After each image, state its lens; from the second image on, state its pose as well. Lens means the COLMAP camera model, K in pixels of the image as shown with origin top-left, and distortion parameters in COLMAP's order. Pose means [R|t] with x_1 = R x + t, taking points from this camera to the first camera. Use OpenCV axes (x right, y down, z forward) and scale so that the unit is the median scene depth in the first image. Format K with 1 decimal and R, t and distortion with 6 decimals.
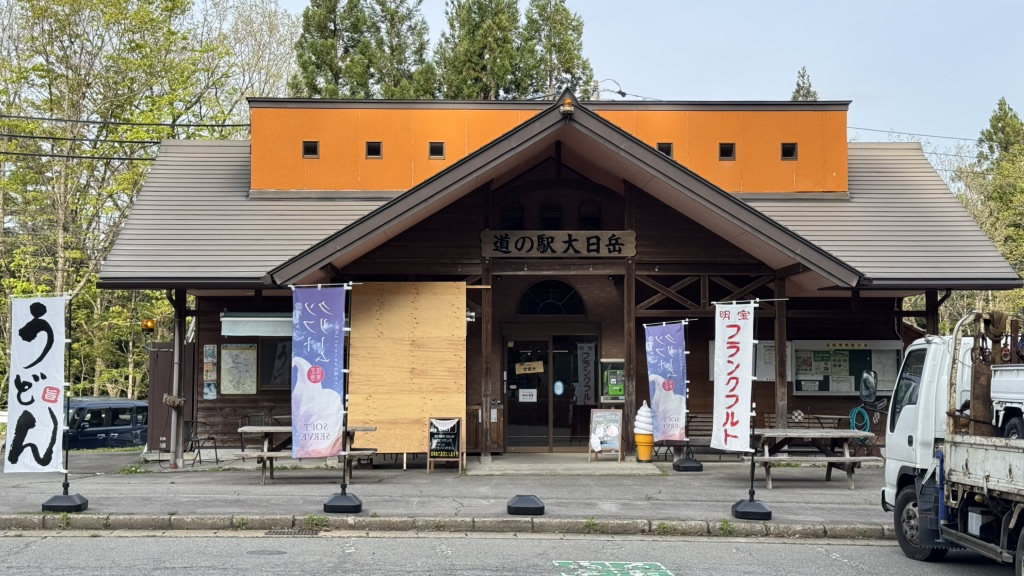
lens RADIAL K [[1467.5, 0, 510.0], [0, 1467.5, 287.9], [0, 0, 1]] dist [0.088076, 0.000000]
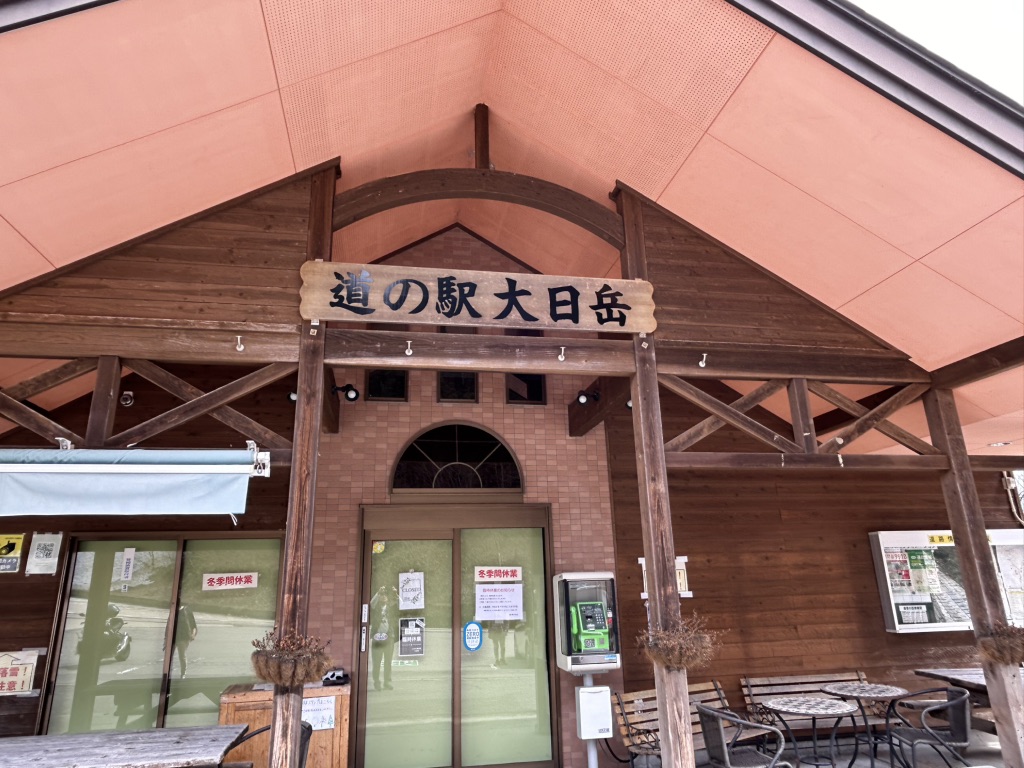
lens RADIAL K [[654.3, 0, 509.4], [0, 654.3, 376.8], [0, 0, 1]] dist [-0.003056, -0.002248]
pose [[0.989636, 0.020091, 0.142184, 0.012773], [0.015061, 0.970181, -0.241914, 0.039125], [-0.142804, 0.241549, 0.959824, 0.815962]]
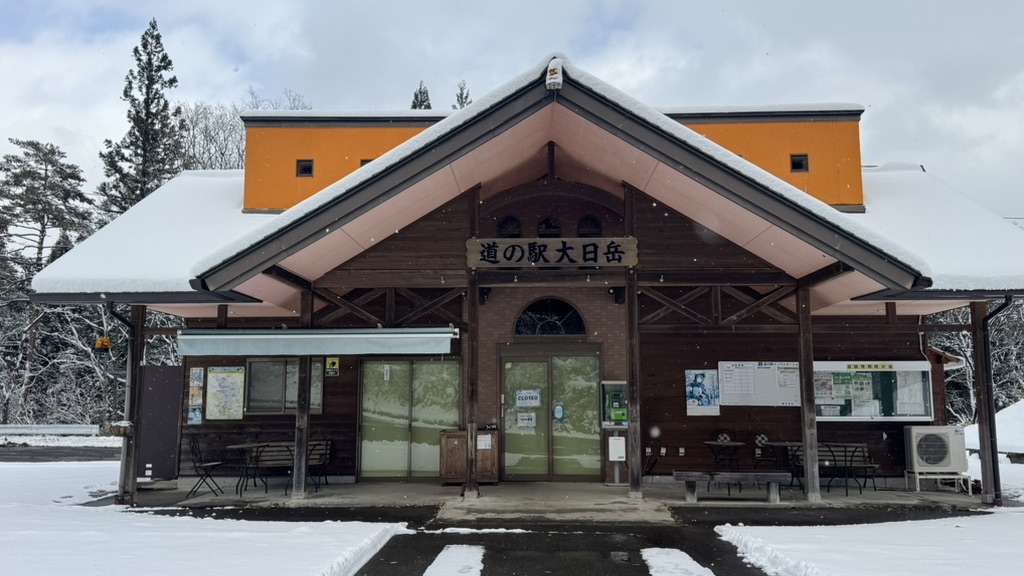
lens RADIAL K [[842.5, 0, 514.5], [0, 842.5, 283.8], [0, 0, 1]] dist [0.088622, -0.021956]
pose [[0.998026, -0.009070, -0.062145, 0.042222], [0.004428, 0.997216, -0.074434, 0.027857], [0.062647, 0.074012, 0.995288, 0.479771]]
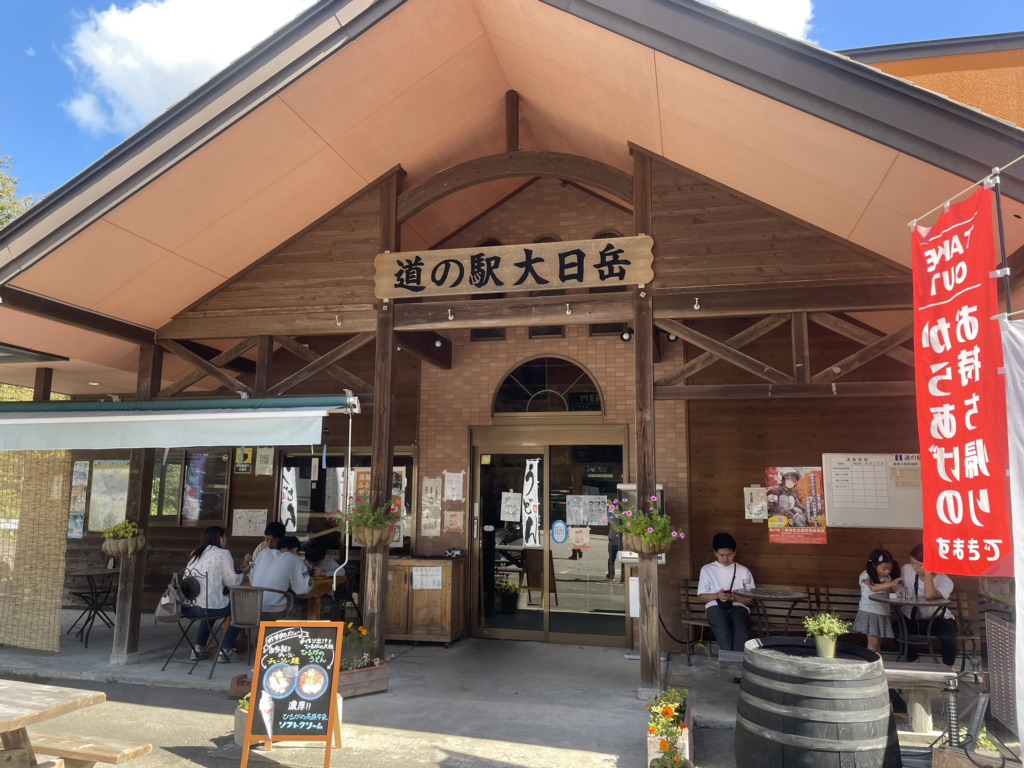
lens RADIAL K [[774.1, 0, 505.1], [0, 774.1, 372.6], [0, 0, 1]] dist [0.077123, -0.099134]
pose [[0.962766, -0.031603, -0.268481, 0.107649], [0.005133, 0.995101, -0.098727, 0.036448], [0.270286, 0.093673, 0.958212, 0.725672]]
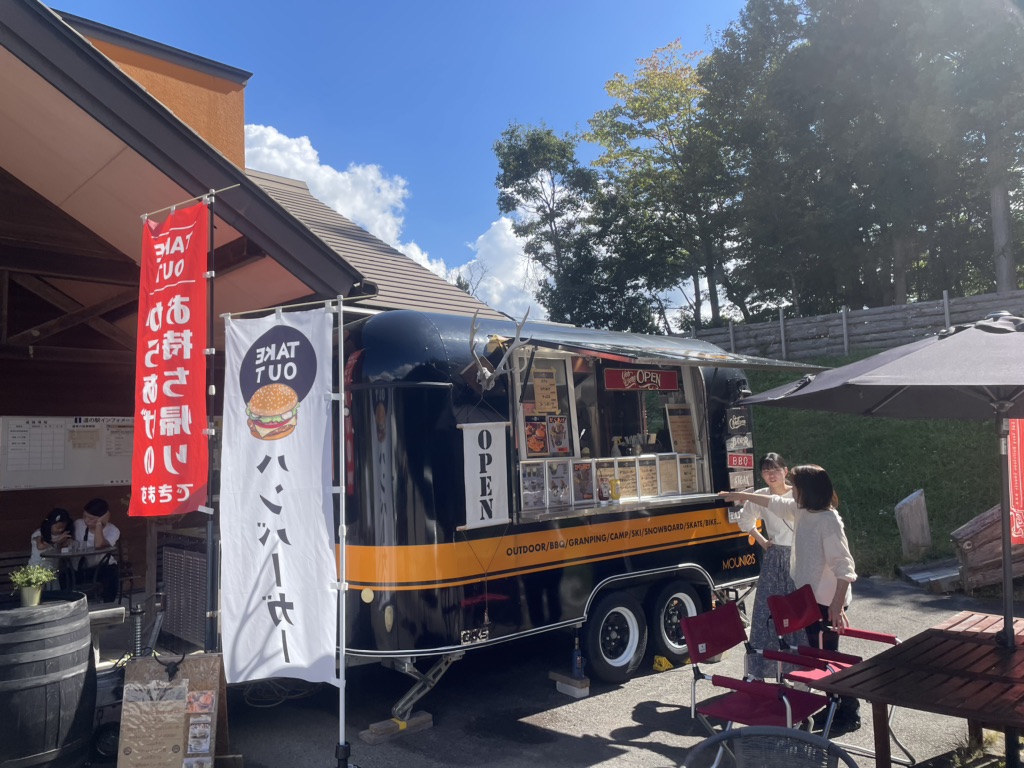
lens RADIAL K [[775.6, 0, 511.9], [0, 775.6, 374.5], [0, 0, 1]] dist [0.001940, -0.003331]
pose [[0.740557, 0.041187, 0.670730, 0.088730], [-0.007659, 0.998572, -0.052862, 0.036743], [-0.671950, 0.034010, 0.739815, 0.706615]]
